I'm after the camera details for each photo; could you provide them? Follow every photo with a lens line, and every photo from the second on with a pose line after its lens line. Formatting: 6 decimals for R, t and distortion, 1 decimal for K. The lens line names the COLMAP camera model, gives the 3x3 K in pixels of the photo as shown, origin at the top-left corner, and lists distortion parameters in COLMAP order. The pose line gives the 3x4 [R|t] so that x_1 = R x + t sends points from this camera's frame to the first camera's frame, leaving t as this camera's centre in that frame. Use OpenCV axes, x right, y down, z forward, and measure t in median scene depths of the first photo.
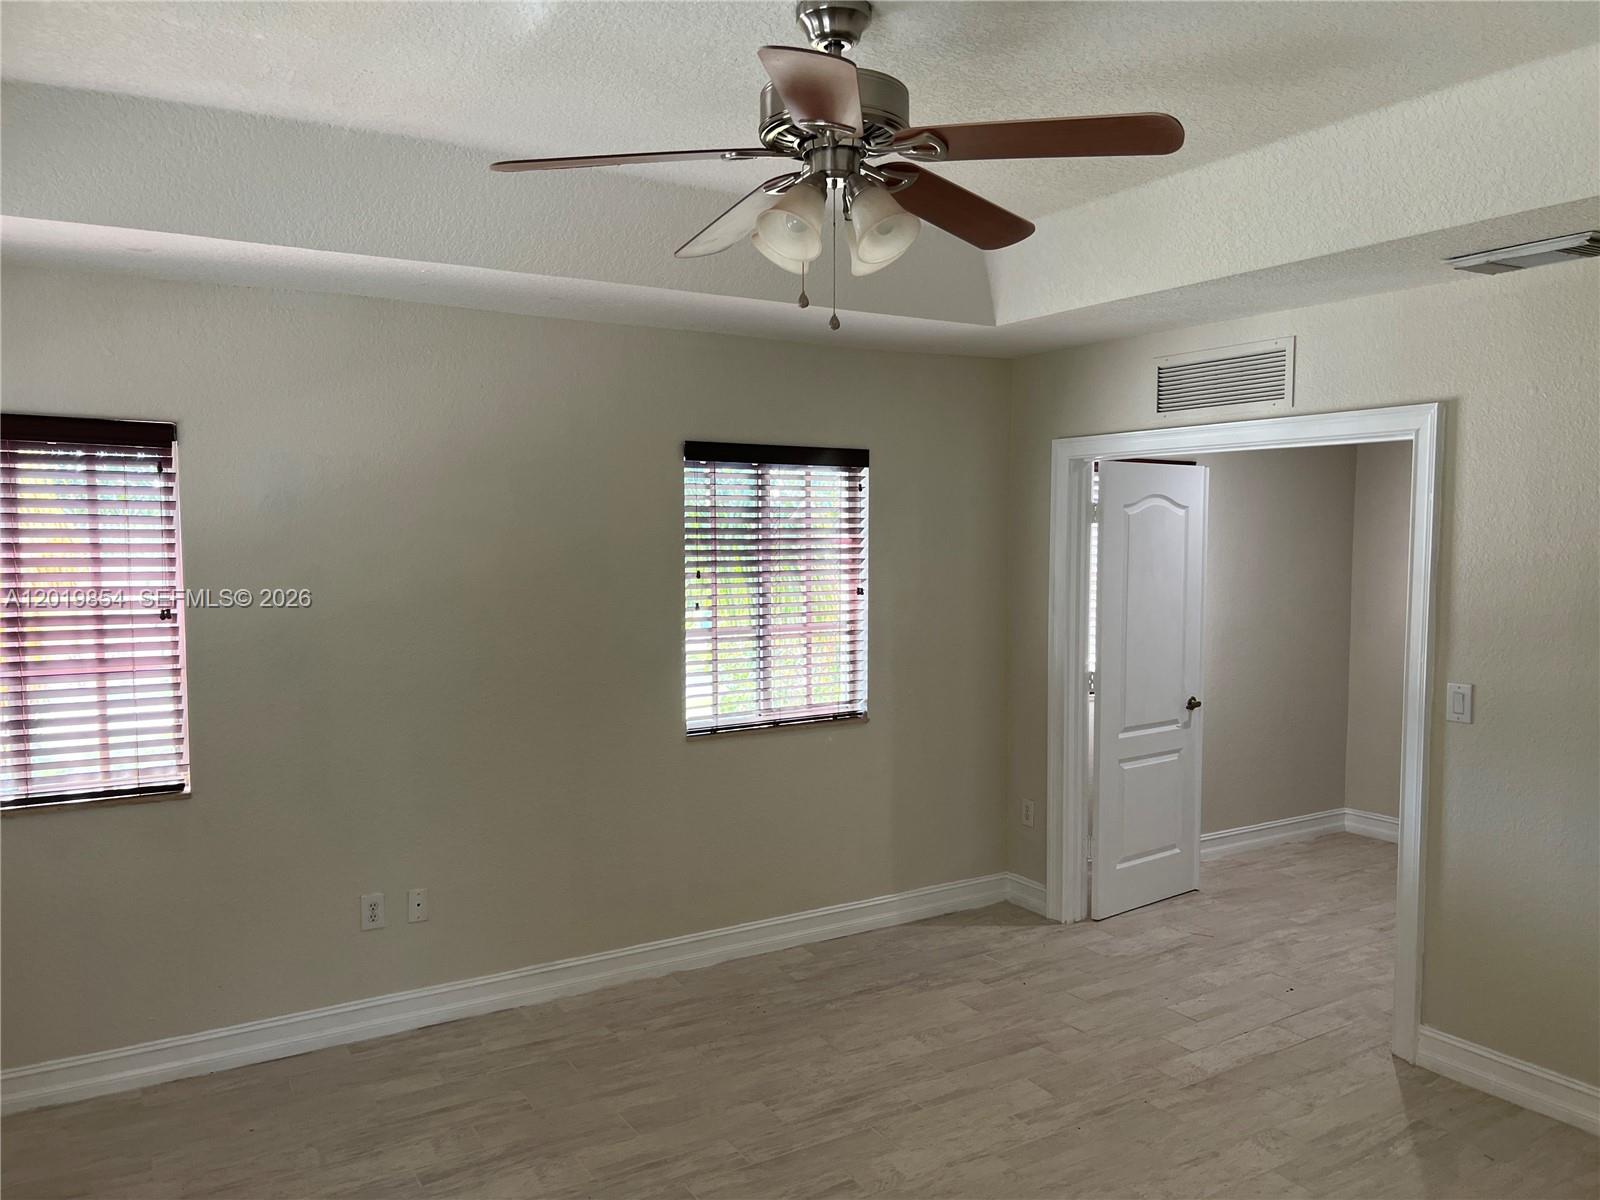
lens RADIAL K [[1216.8, 0, 800.0], [0, 1216.8, 600.0], [0, 0, 1]] dist [0.054528, -0.059982]
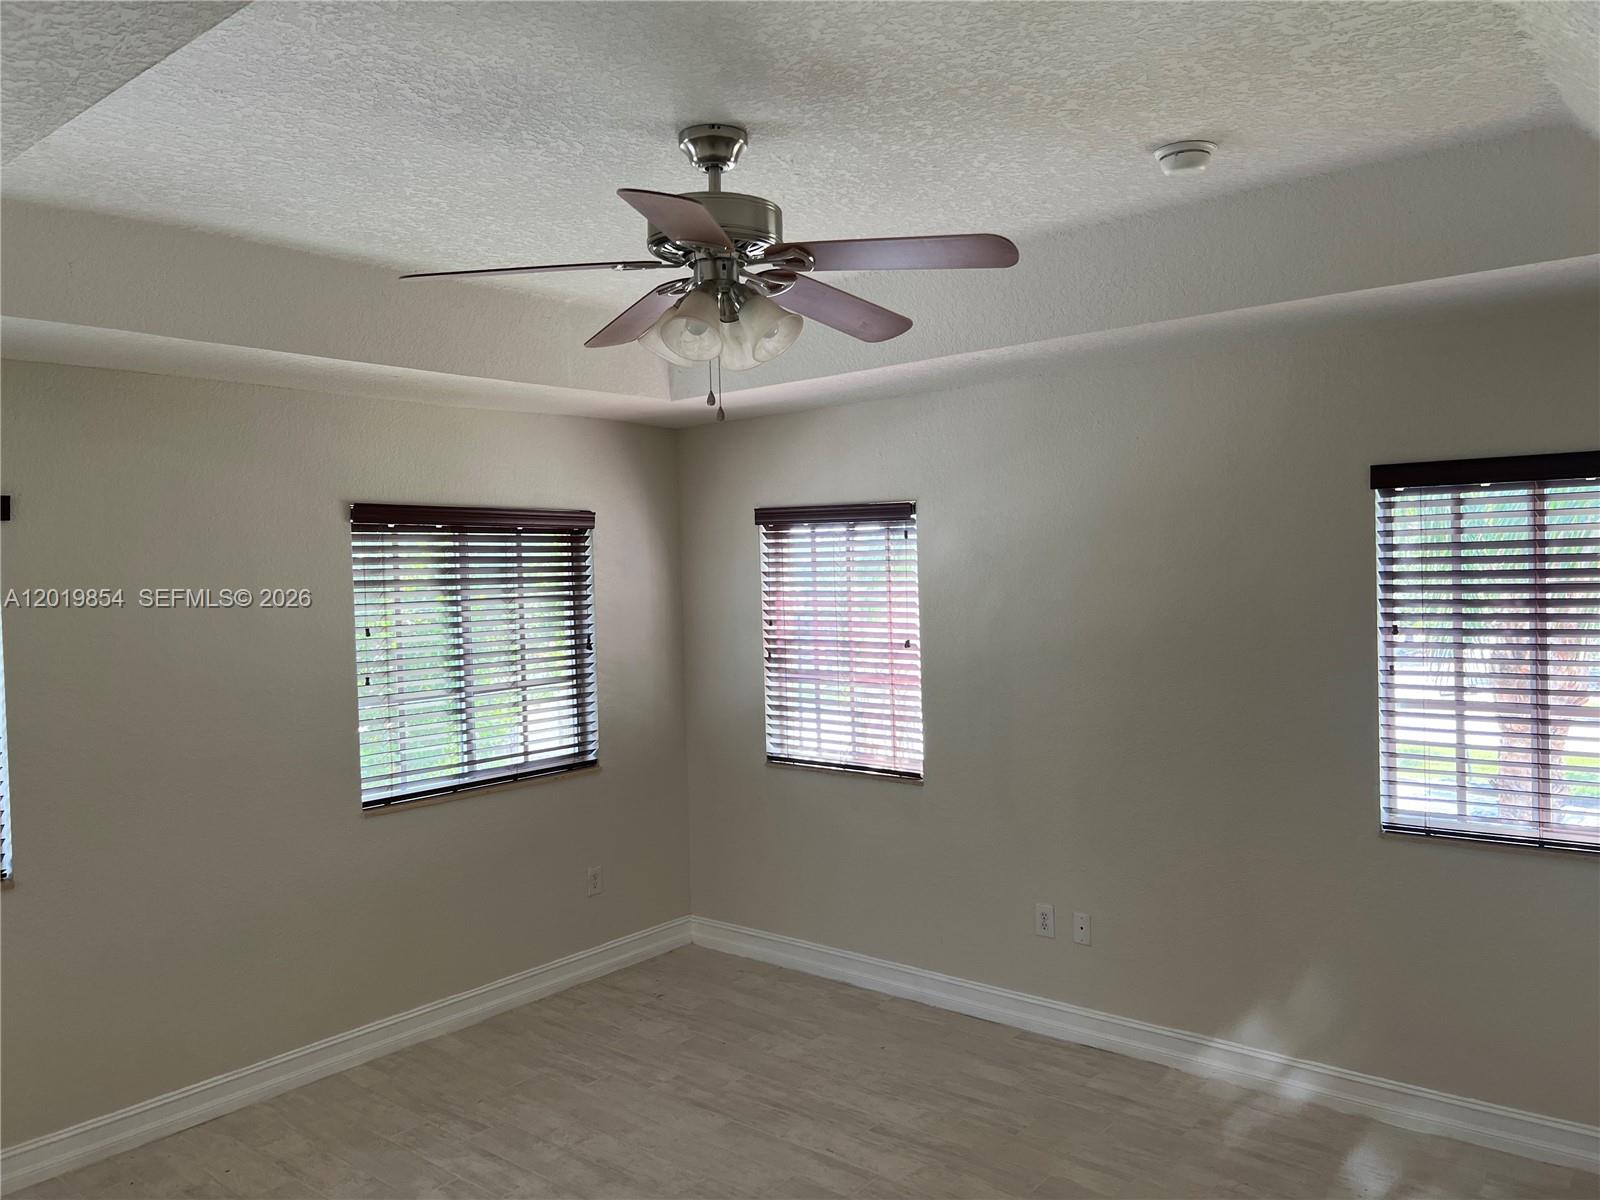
lens RADIAL K [[1192.7, 0, 804.5], [0, 1192.7, 609.7], [0, 0, 1]] dist [0.038208, -0.039269]
pose [[0.326814, 0.022914, -0.944811, 0.633146], [-0.038284, 0.999206, 0.010990, -0.033515], [0.944313, 0.032580, 0.327432, 0.451441]]
